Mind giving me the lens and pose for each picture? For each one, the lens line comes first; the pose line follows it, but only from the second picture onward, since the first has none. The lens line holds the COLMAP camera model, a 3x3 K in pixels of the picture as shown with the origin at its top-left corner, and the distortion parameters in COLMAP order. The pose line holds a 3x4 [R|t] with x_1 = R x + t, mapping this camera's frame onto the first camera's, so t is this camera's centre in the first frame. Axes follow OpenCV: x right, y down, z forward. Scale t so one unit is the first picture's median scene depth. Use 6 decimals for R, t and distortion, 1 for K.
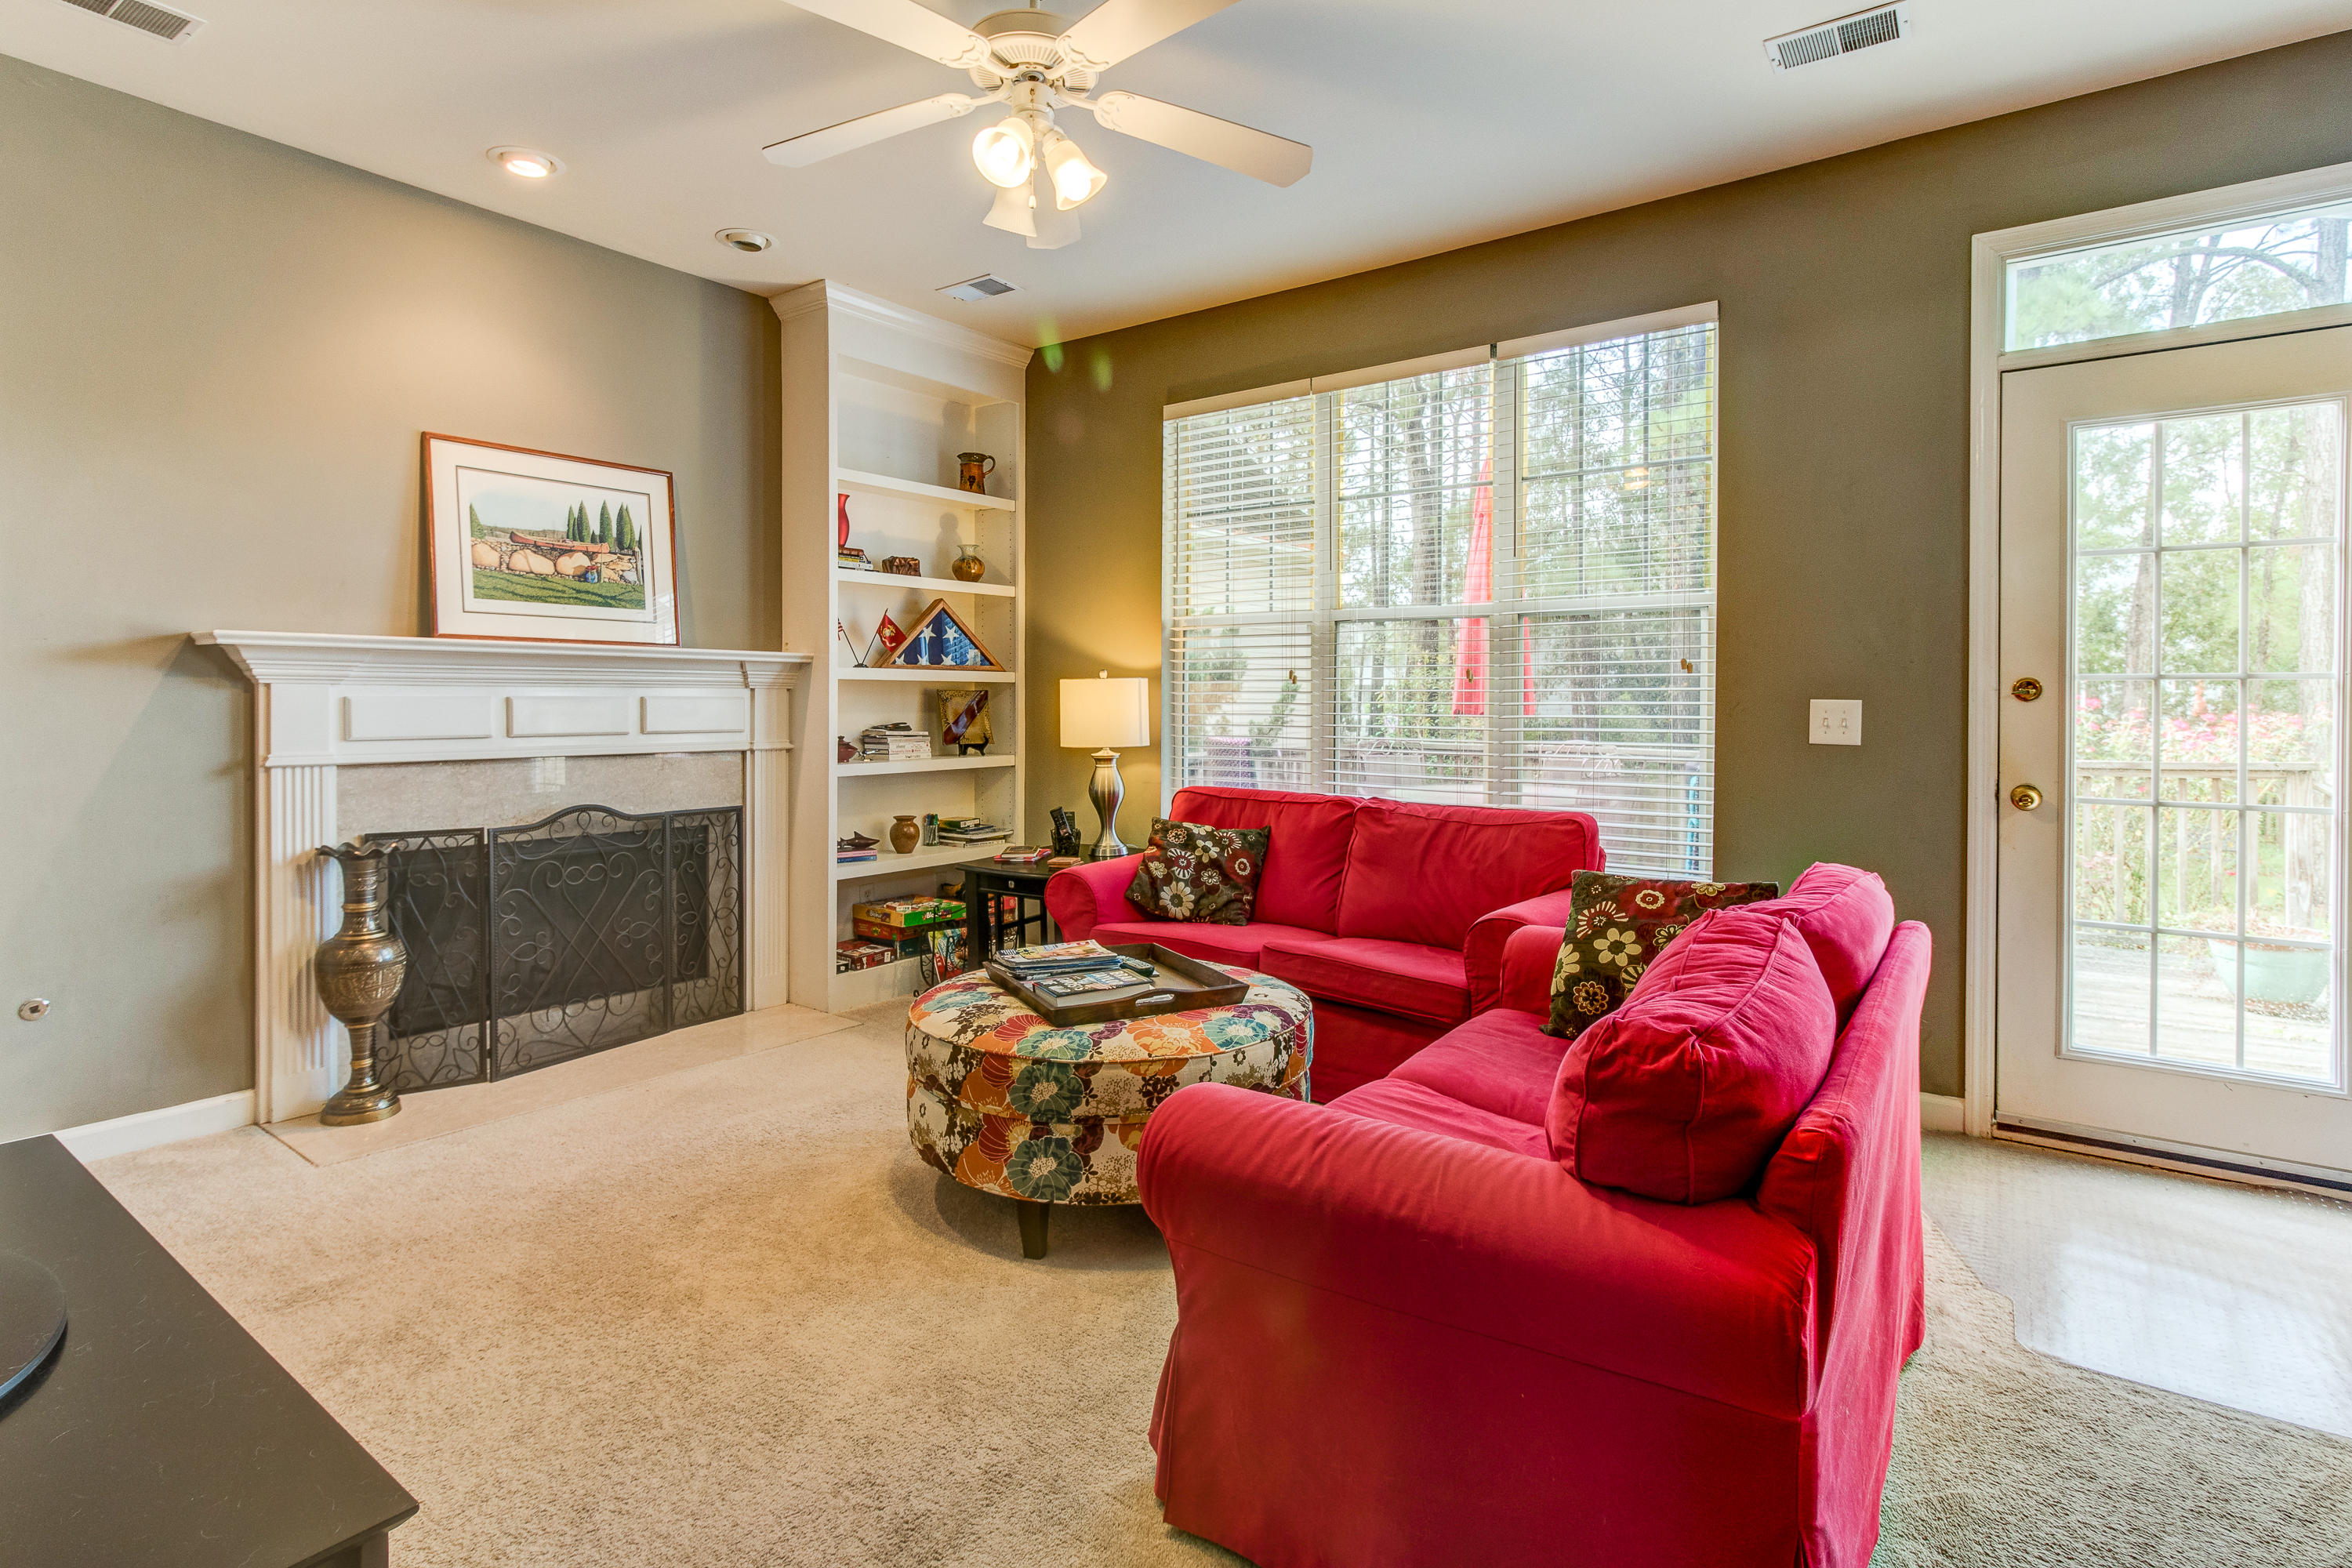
lens RADIAL K [[1159.0, 0, 1150.8], [0, 1159.0, 716.3], [0, 0, 1]] dist [-0.010274, 0.000461]
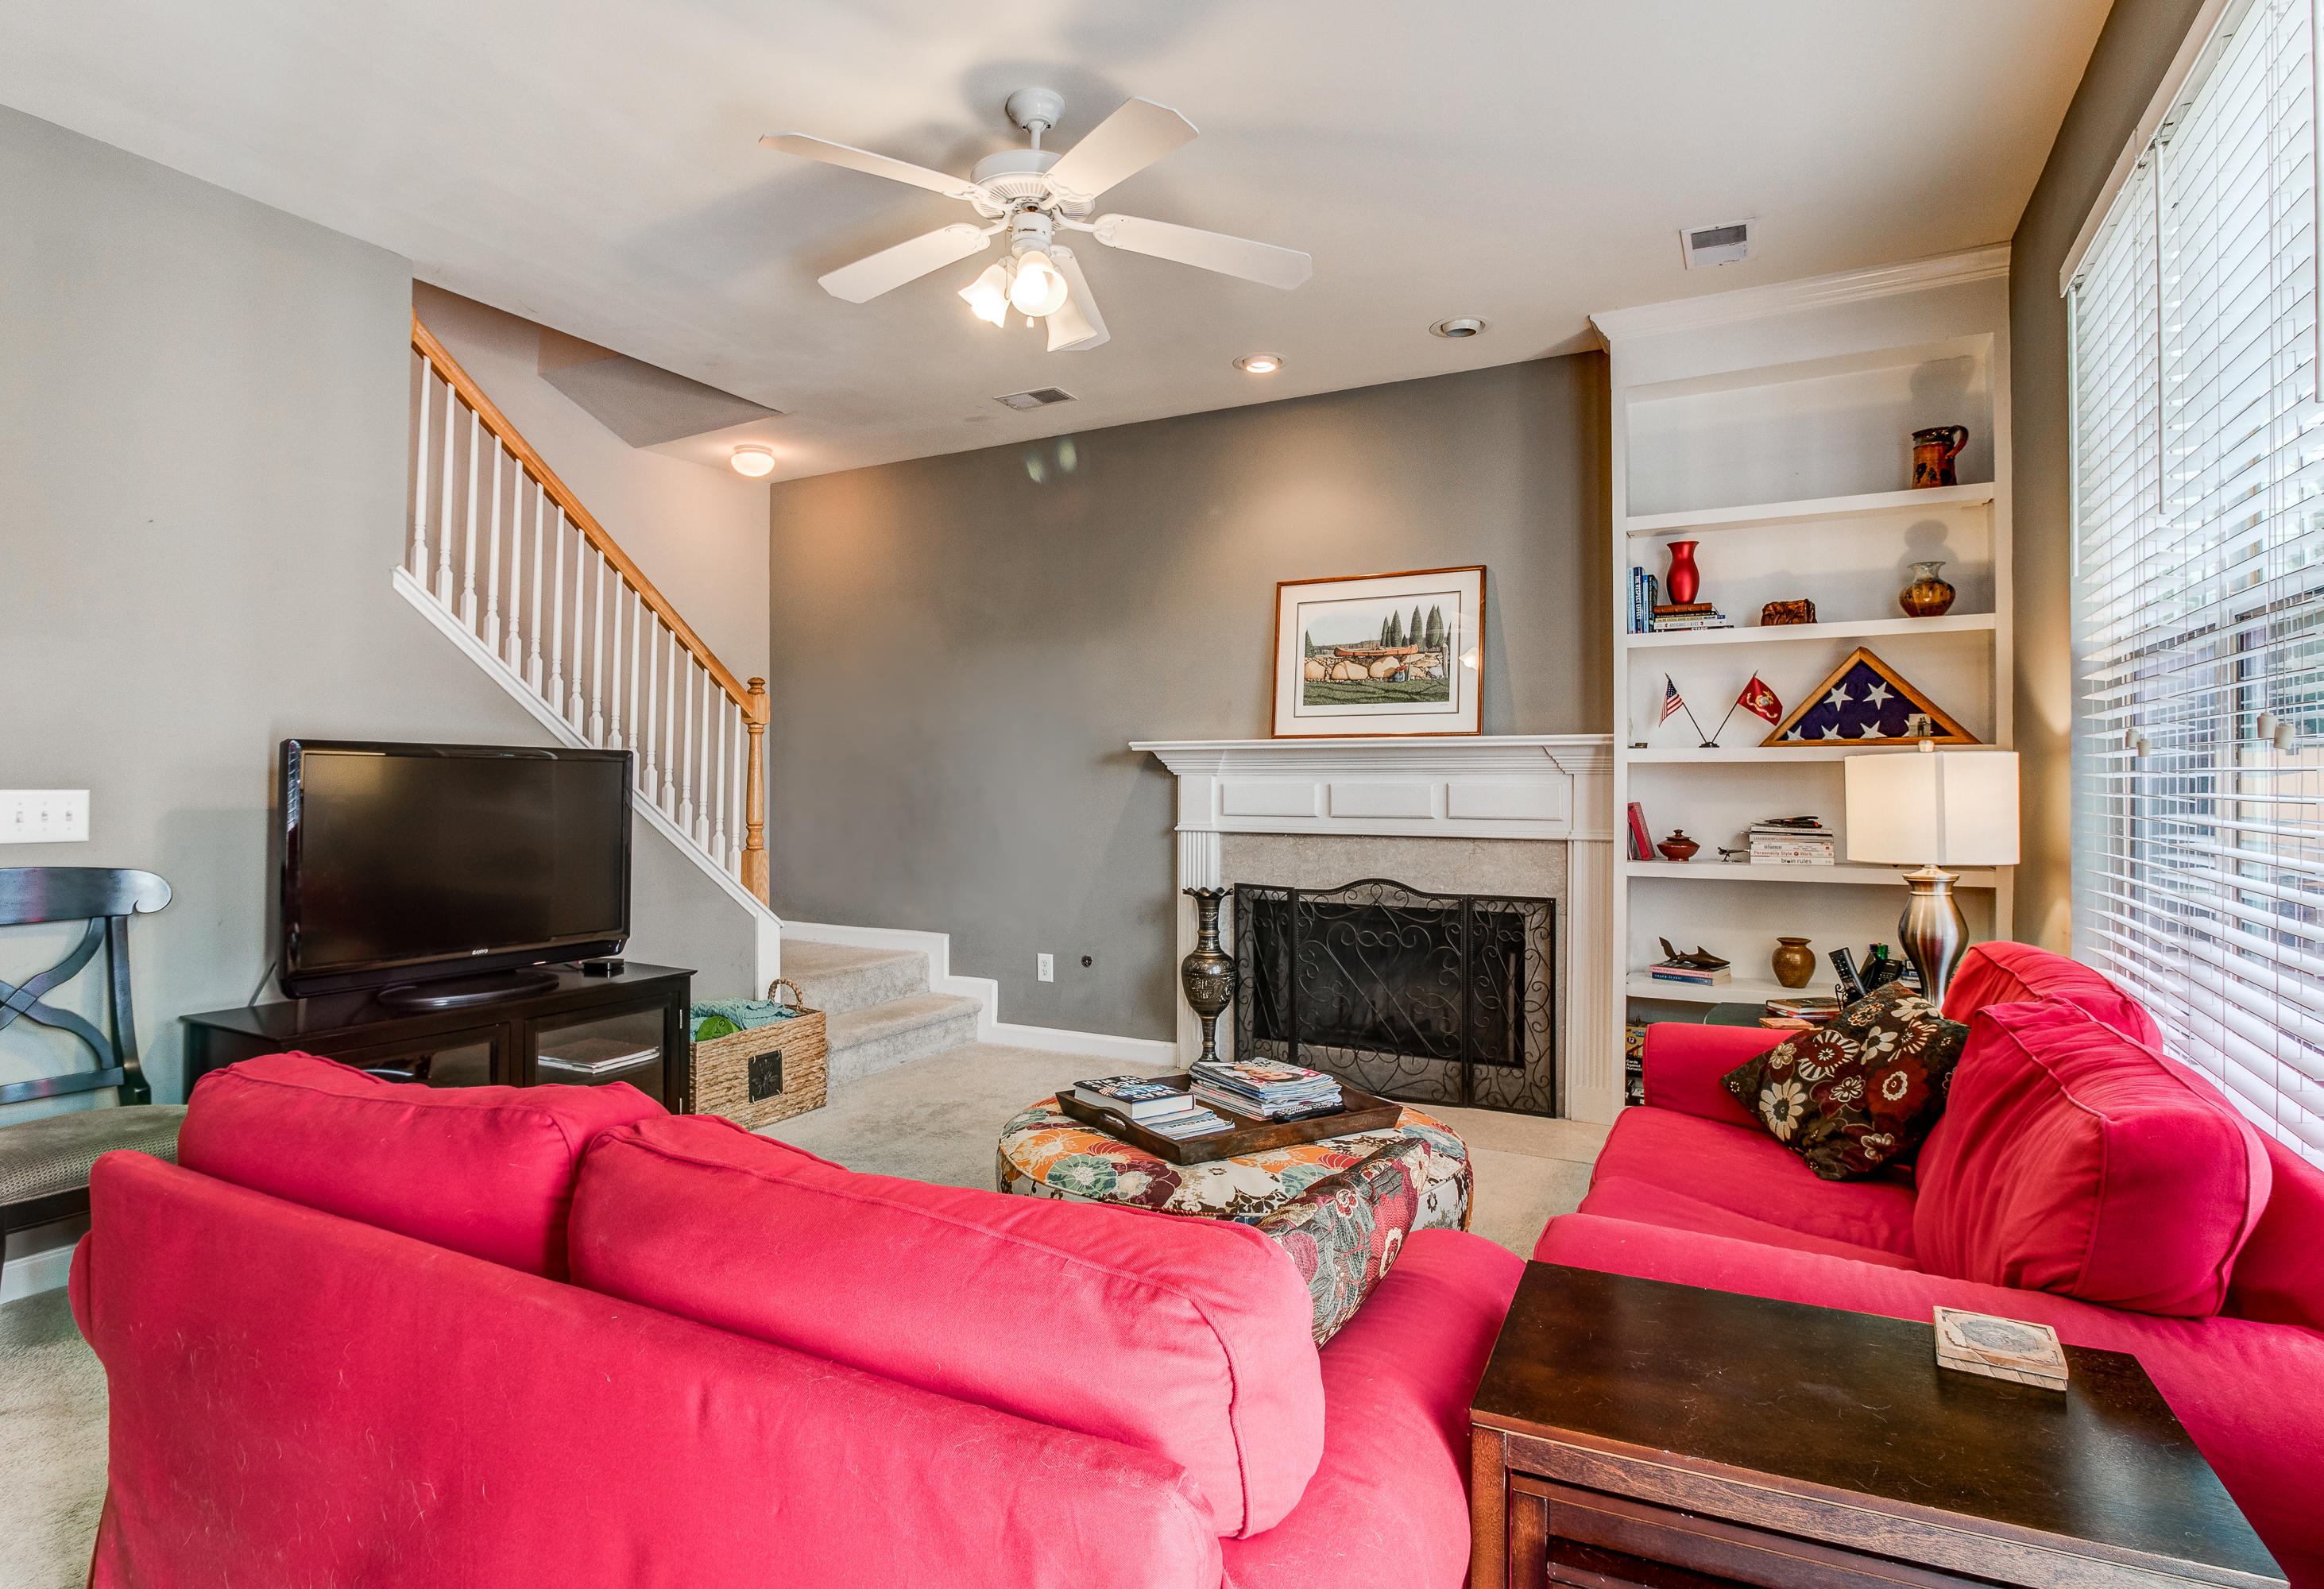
lens RADIAL K [[1194.7, 0, 1156.7], [0, 1194.7, 771.3], [0, 0, 1]] dist [-0.019240, 0.000136]
pose [[0.168740, -0.007920, -0.985629, 0.613534], [-0.012722, 0.999867, -0.010212, -0.013774], [0.985579, 0.014262, 0.168617, 0.567735]]
